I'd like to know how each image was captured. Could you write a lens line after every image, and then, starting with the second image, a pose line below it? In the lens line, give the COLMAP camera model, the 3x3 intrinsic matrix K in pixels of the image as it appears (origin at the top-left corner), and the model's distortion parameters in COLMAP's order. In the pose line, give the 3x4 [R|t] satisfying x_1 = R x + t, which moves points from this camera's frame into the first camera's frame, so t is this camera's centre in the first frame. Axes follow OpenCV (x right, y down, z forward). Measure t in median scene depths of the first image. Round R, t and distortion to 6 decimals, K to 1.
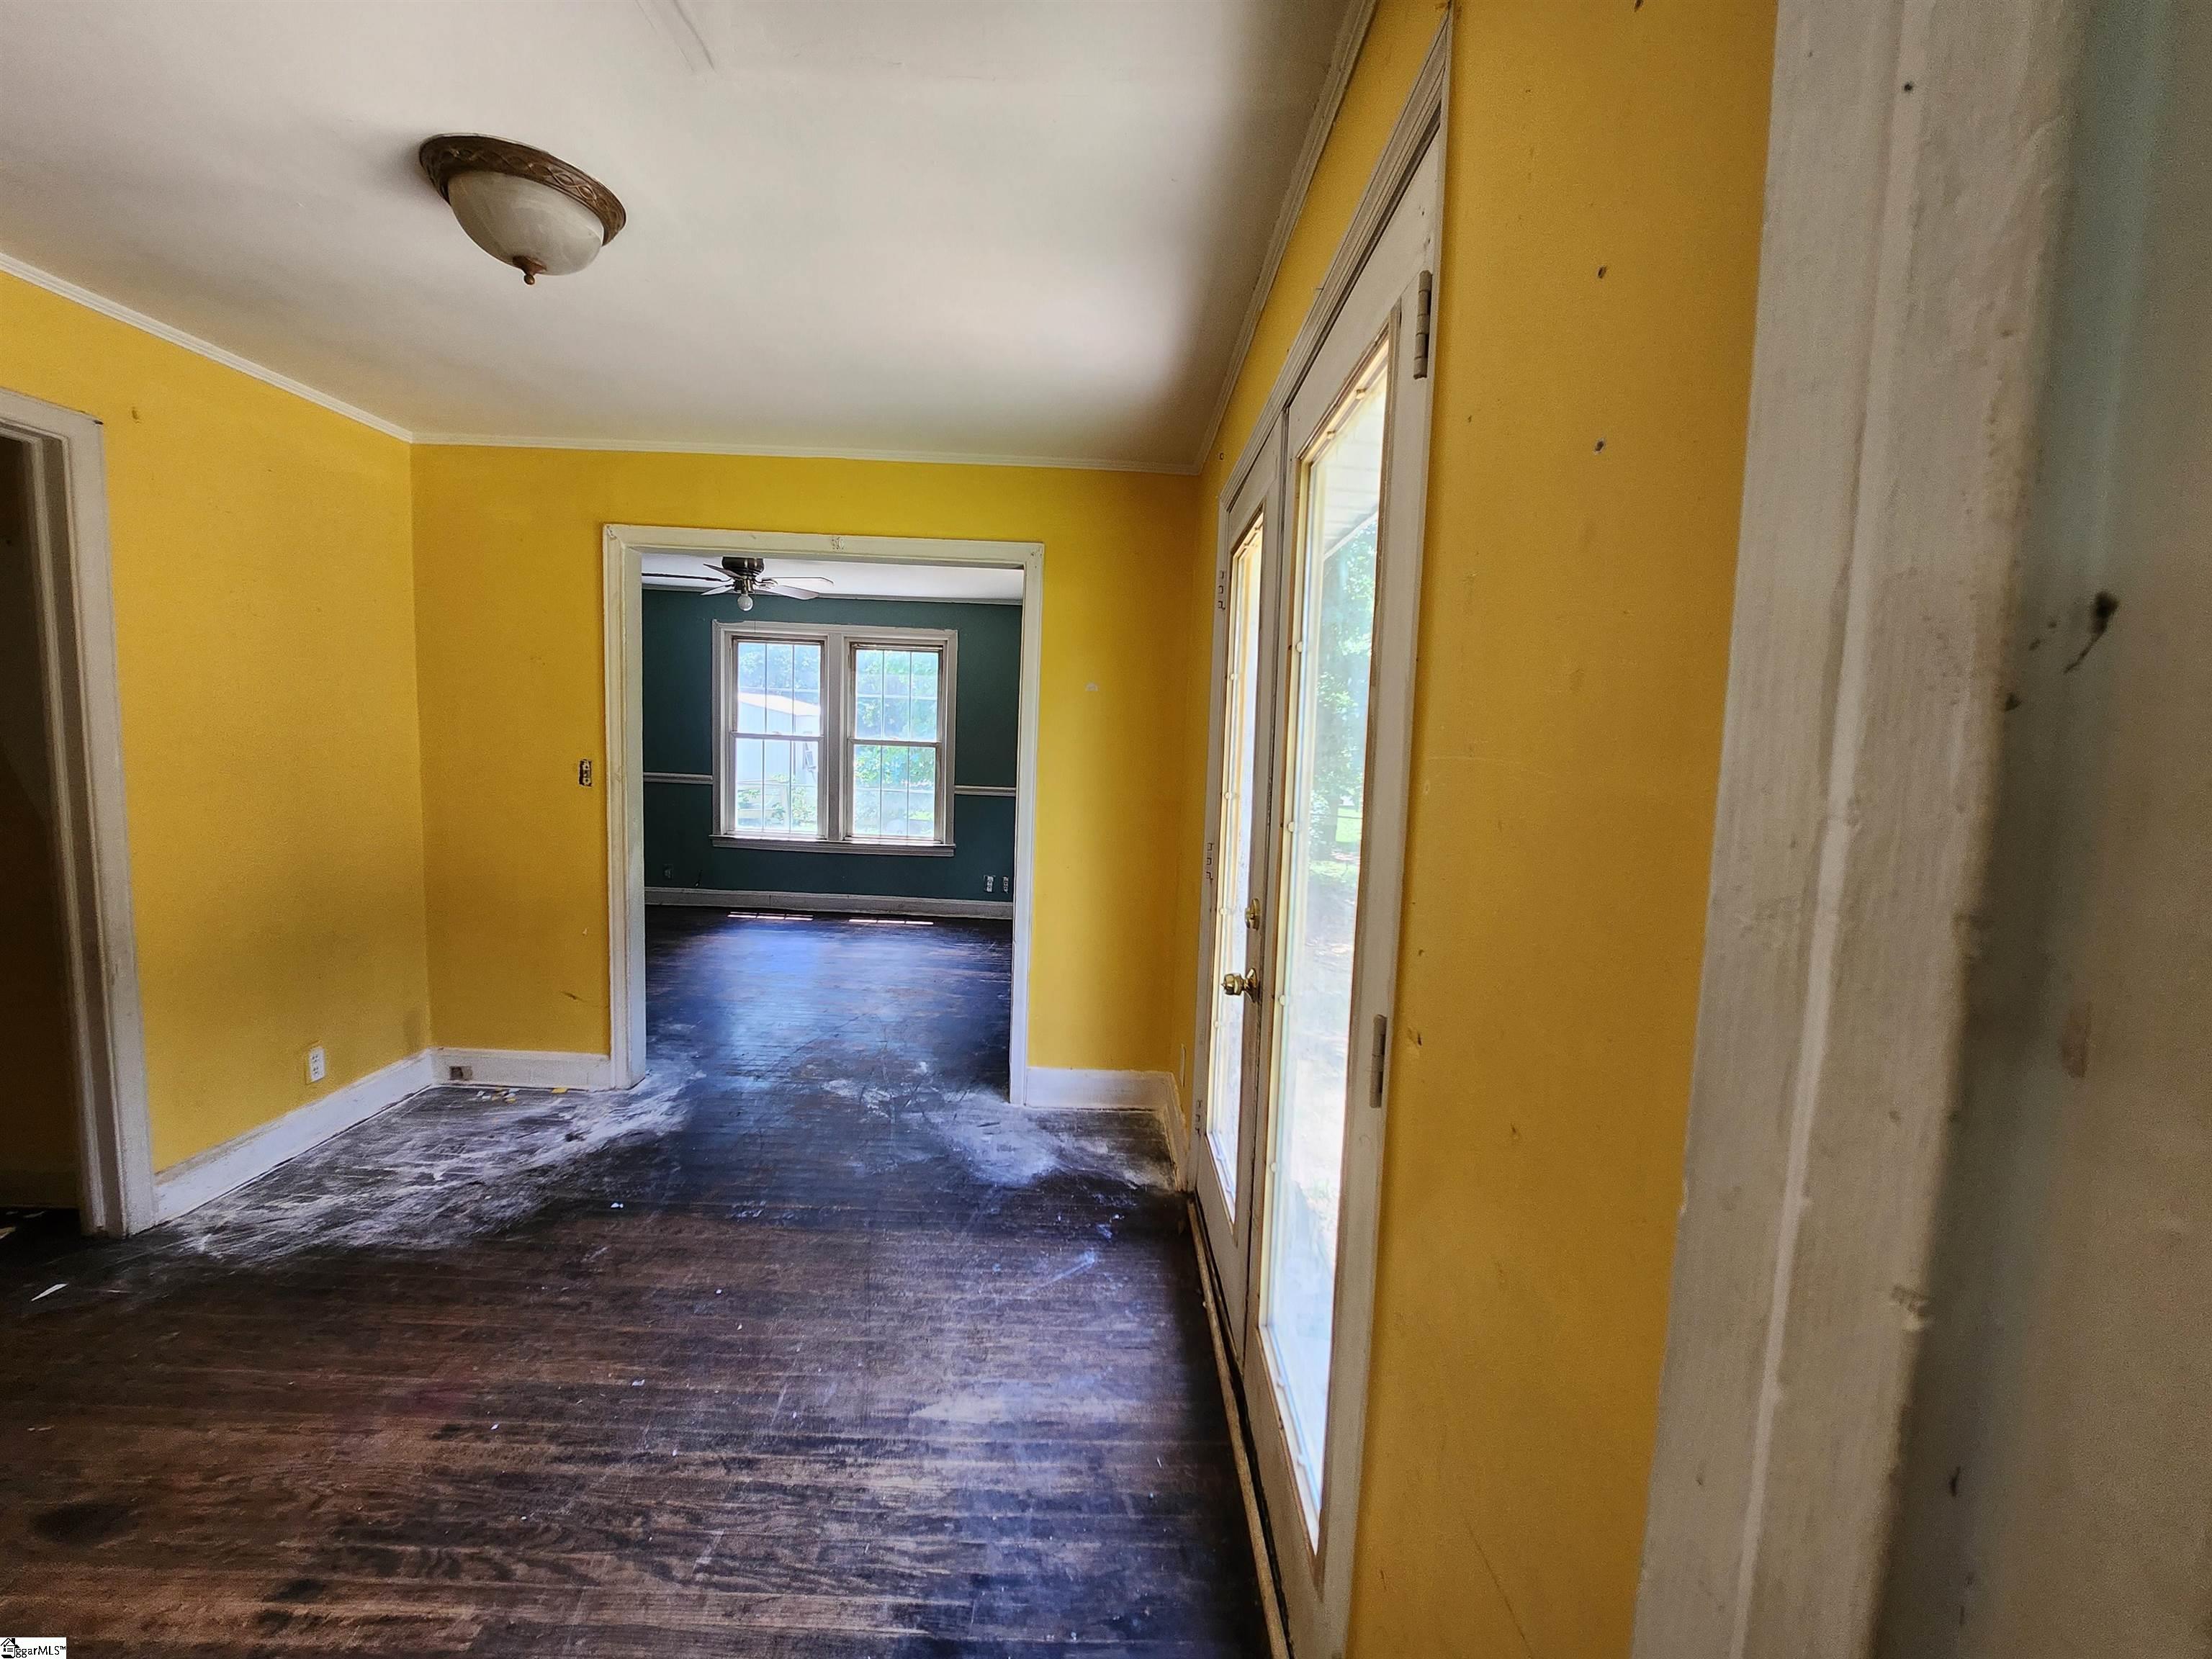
lens RADIAL K [[914.0, 0, 1092.3], [0, 914.0, 824.9], [0, 0, 1]] dist [-0.008693, -0.000805]
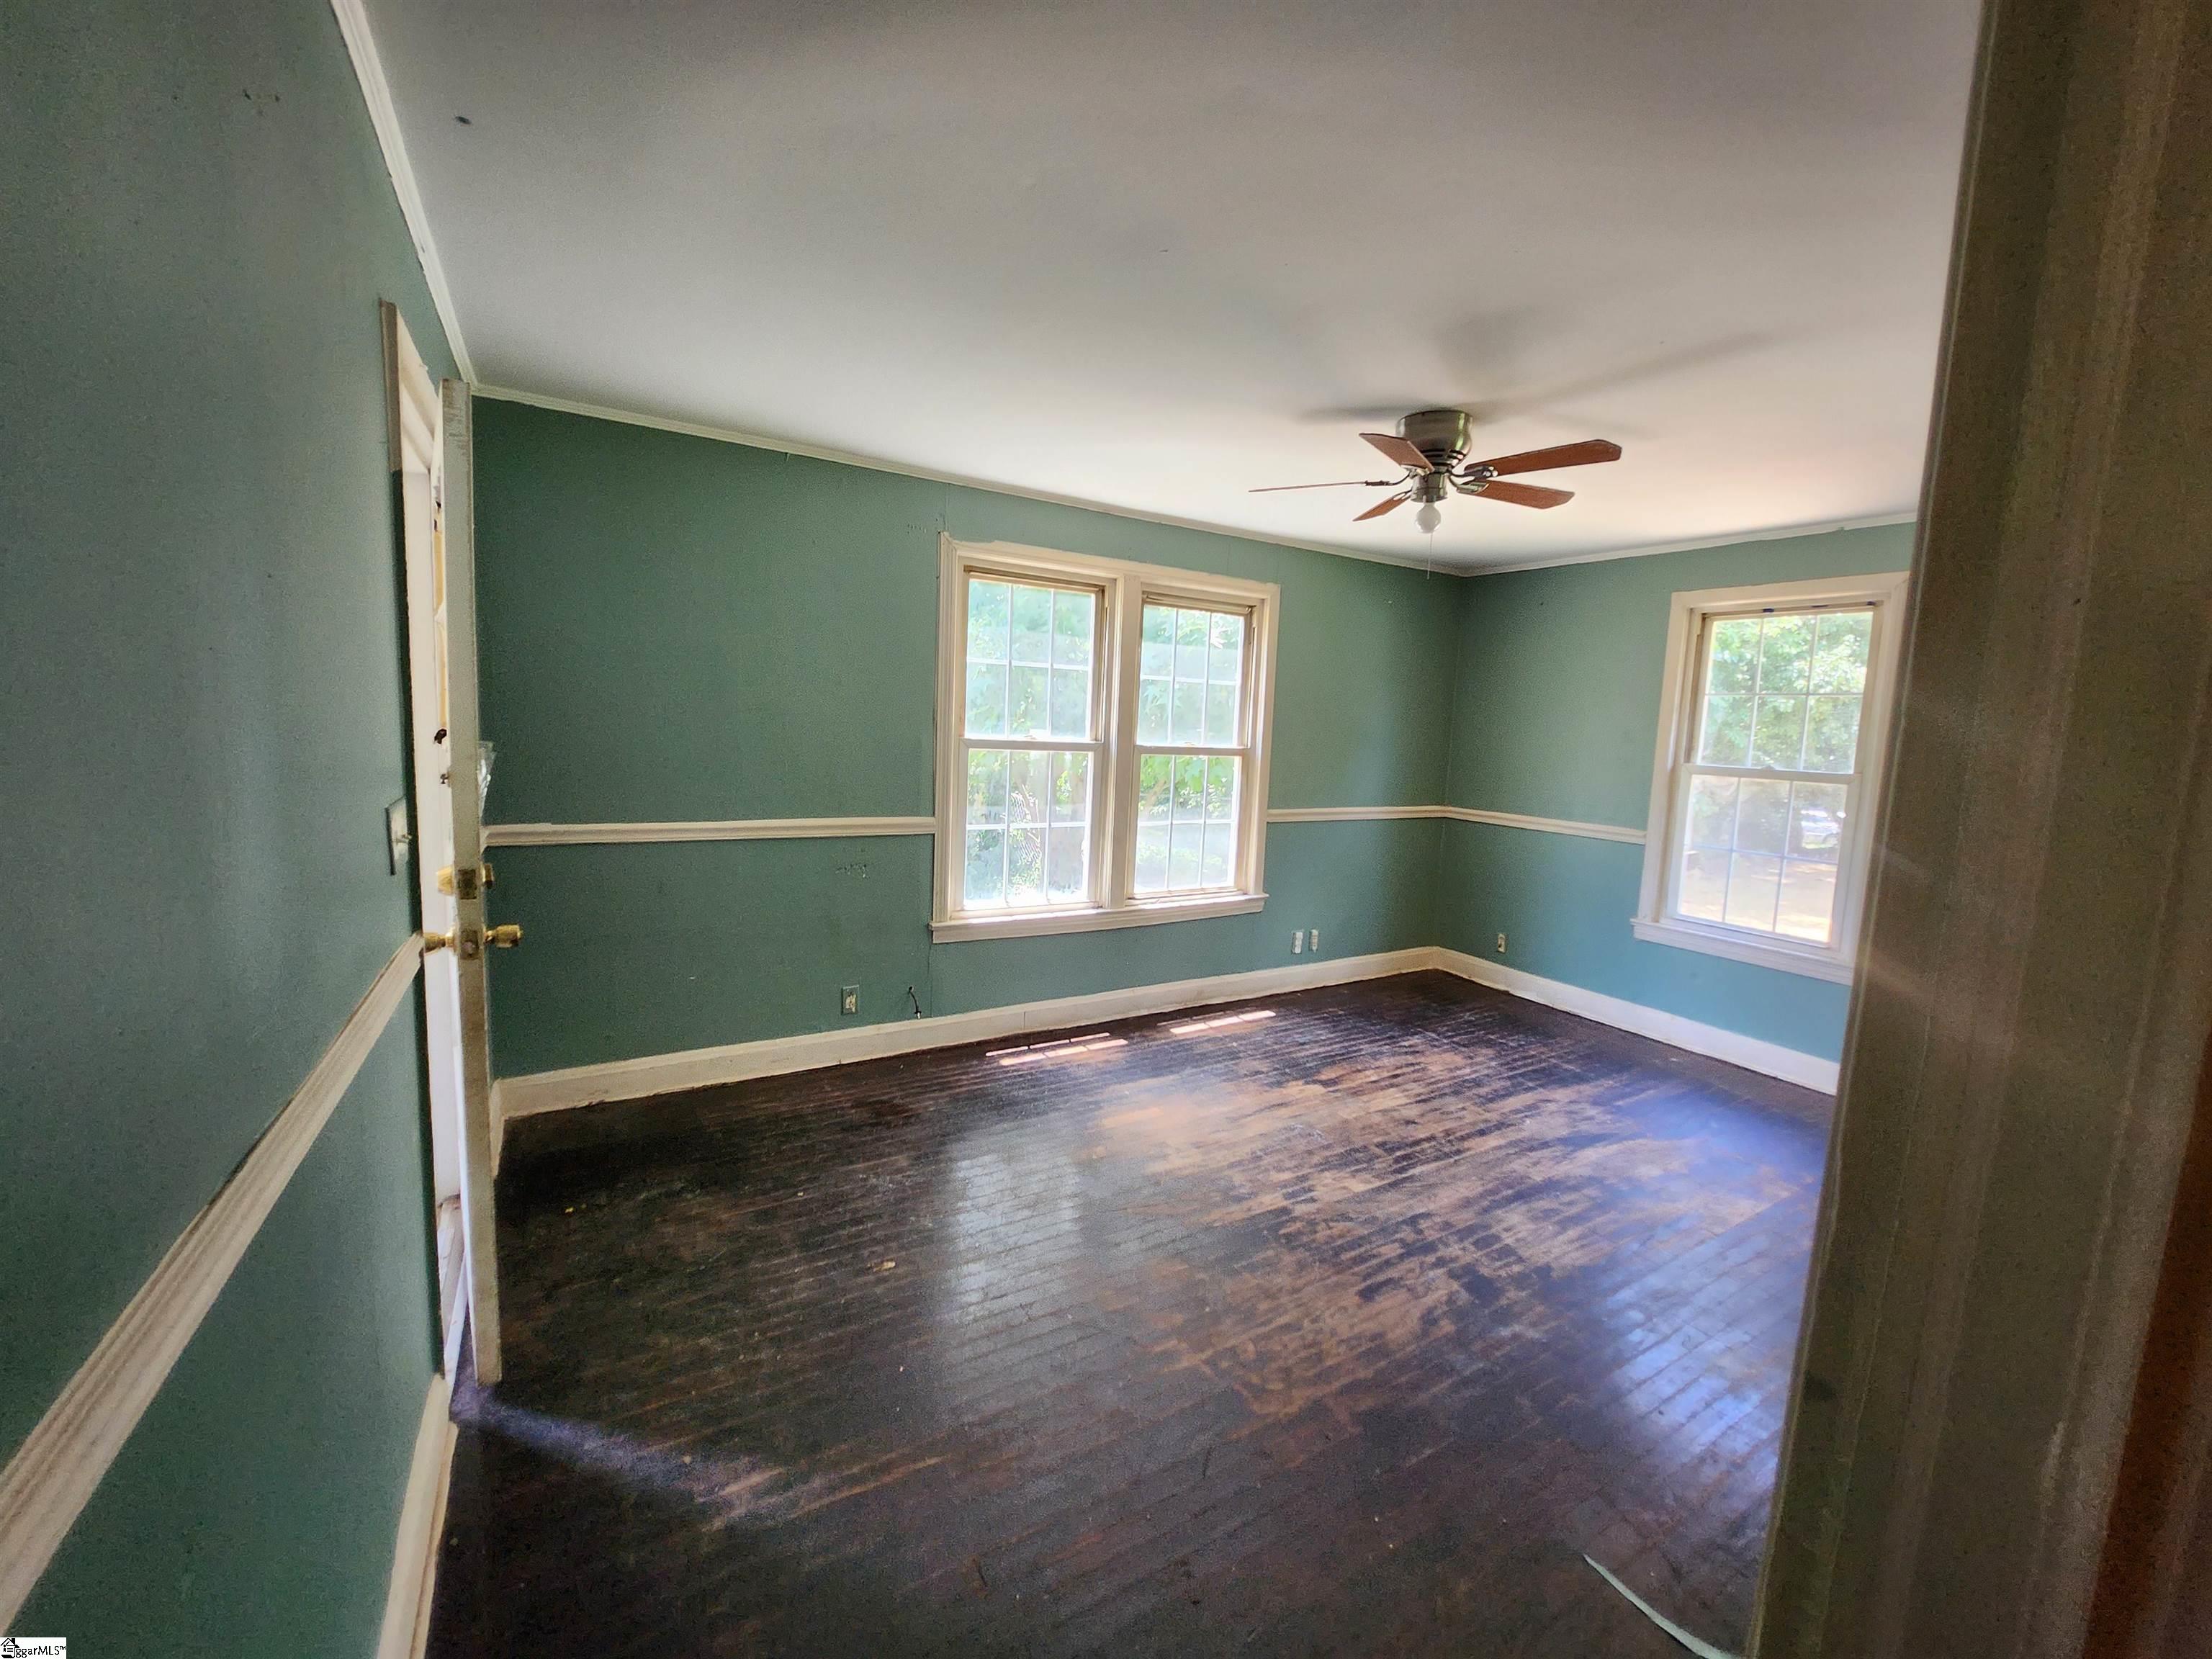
lens RADIAL K [[914.0, 0, 1092.3], [0, 914.0, 824.9], [0, 0, 1]] dist [-0.008693, -0.000805]
pose [[0.825031, -0.071230, 0.560580, -0.646876], [0.047771, 0.997264, 0.056410, -0.076817], [-0.563064, -0.019761, 0.826177, 0.495047]]
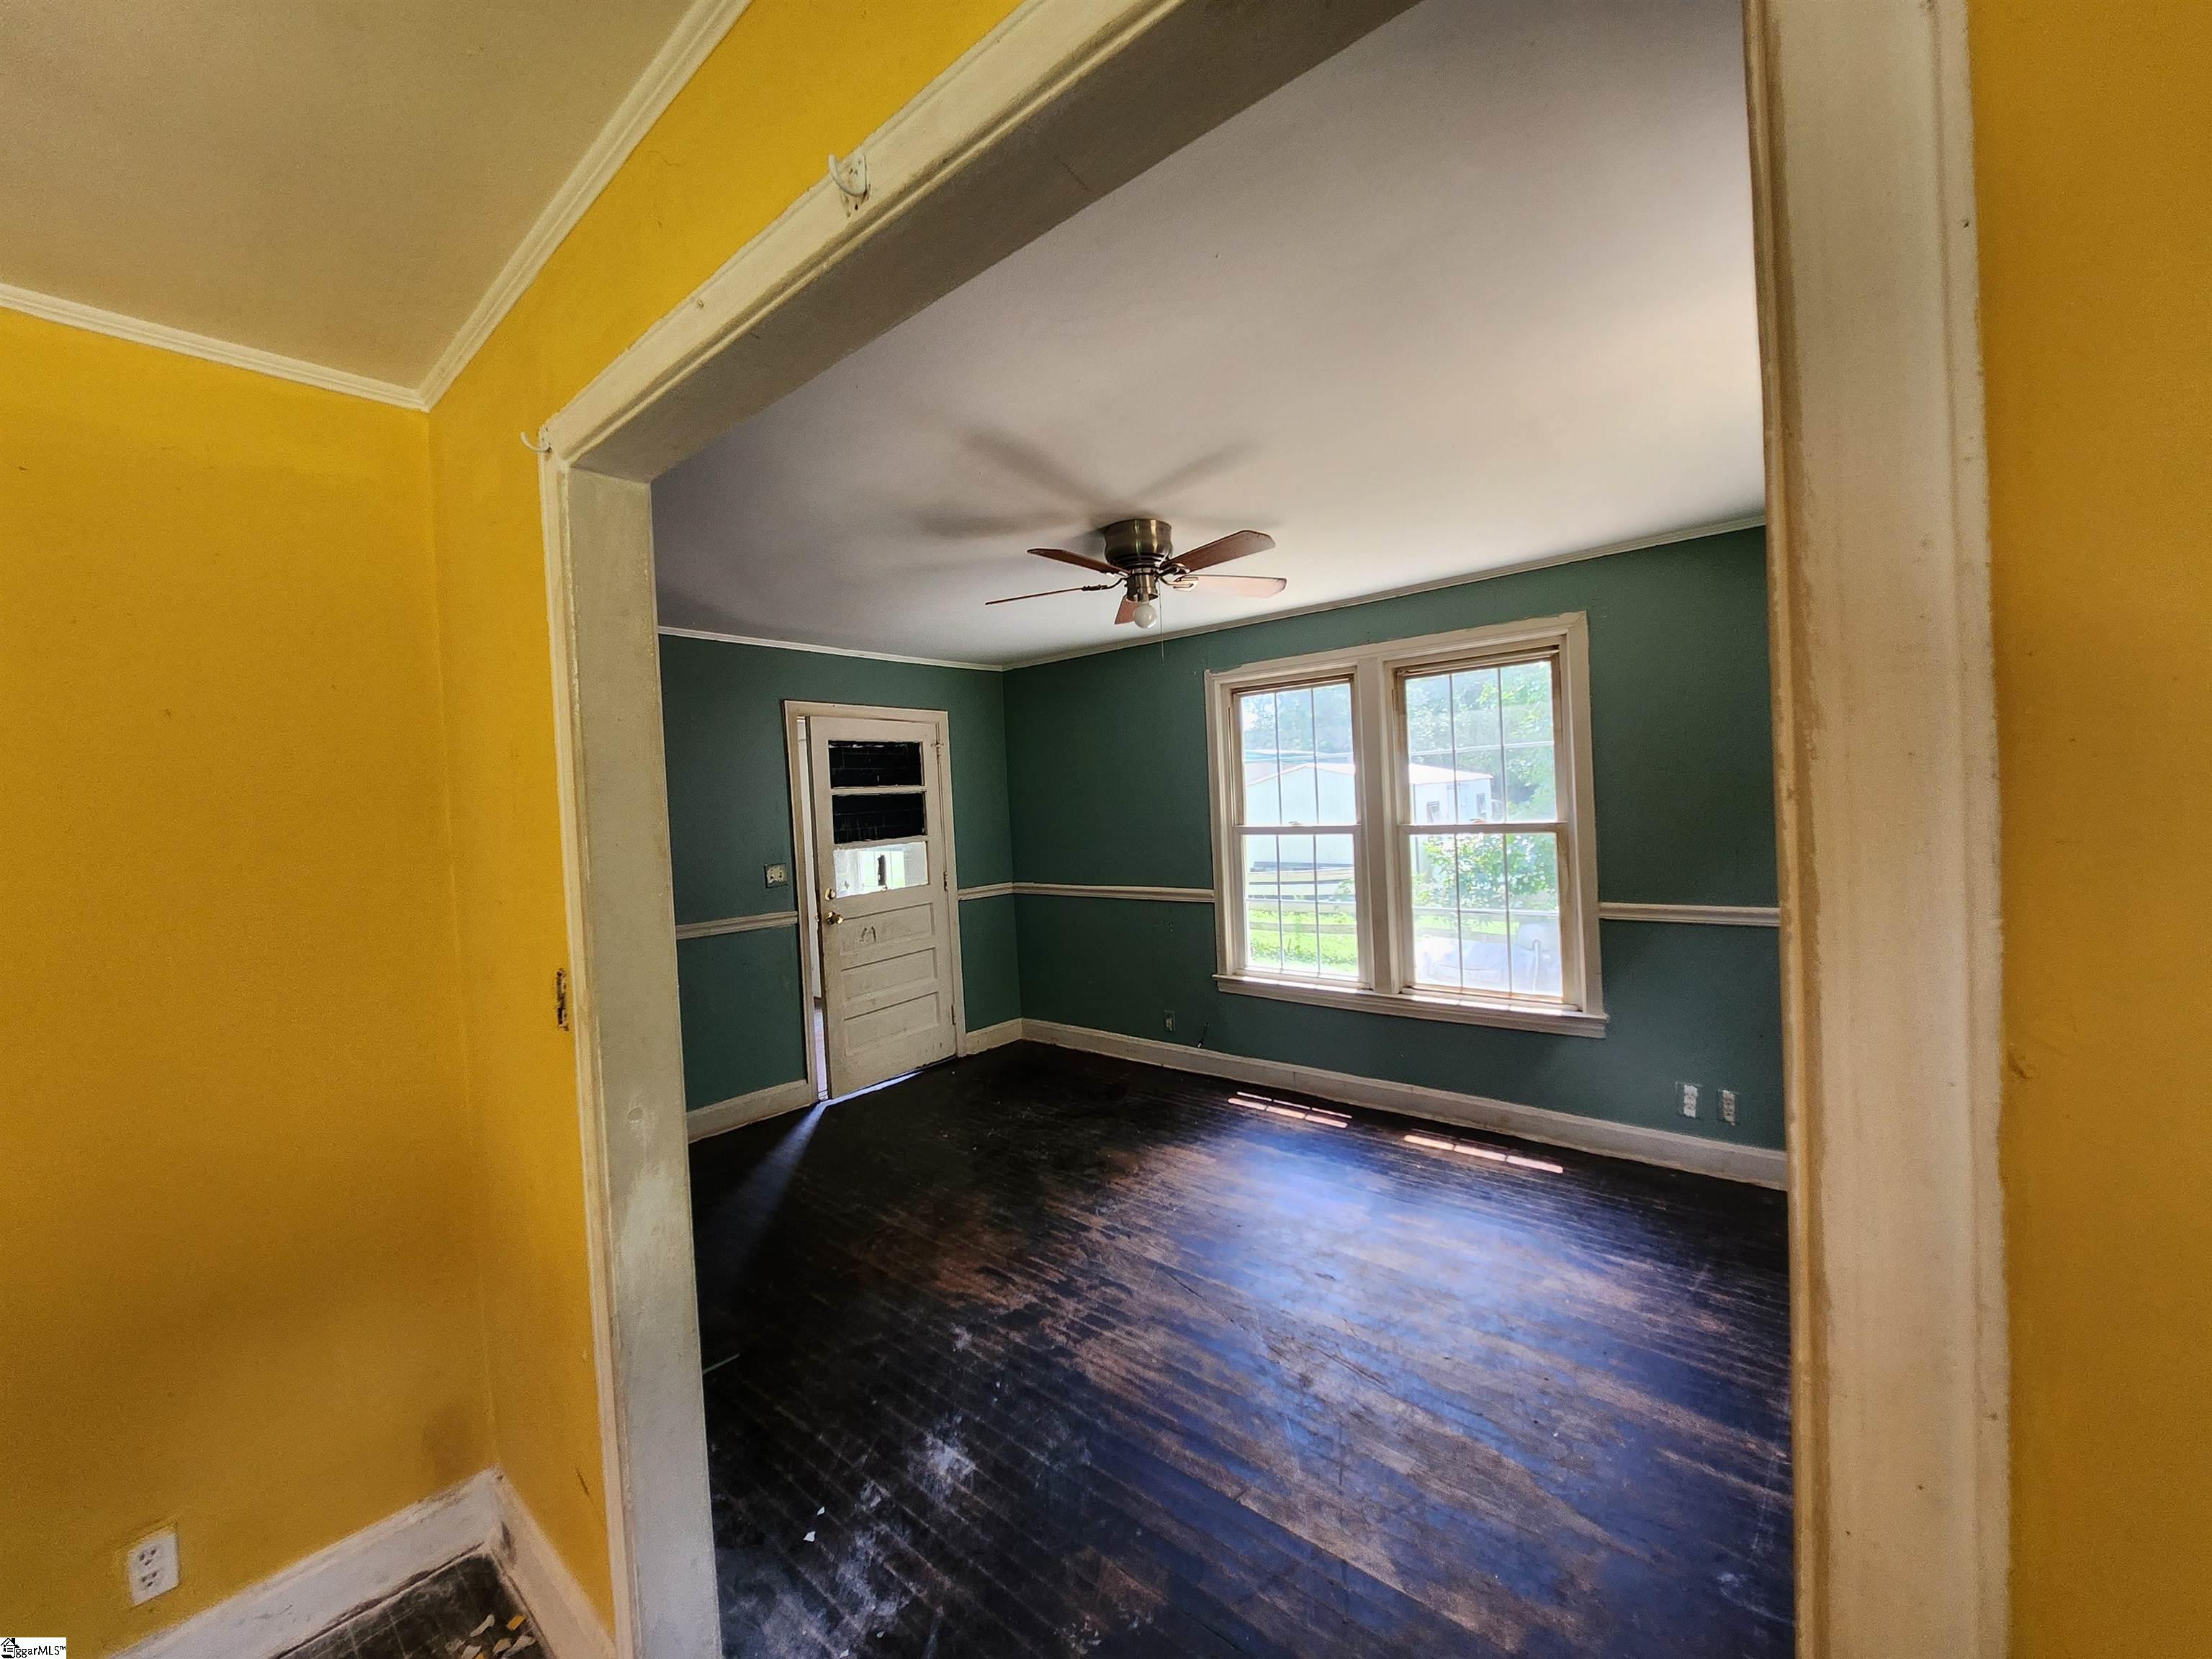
lens RADIAL K [[914.0, 0, 1092.3], [0, 914.0, 824.9], [0, 0, 1]] dist [-0.008693, -0.000805]
pose [[0.766863, -0.062752, -0.638736, -0.036159], [0.014462, 0.996646, -0.080552, -0.049258], [0.641648, 0.052535, 0.765198, 0.406621]]
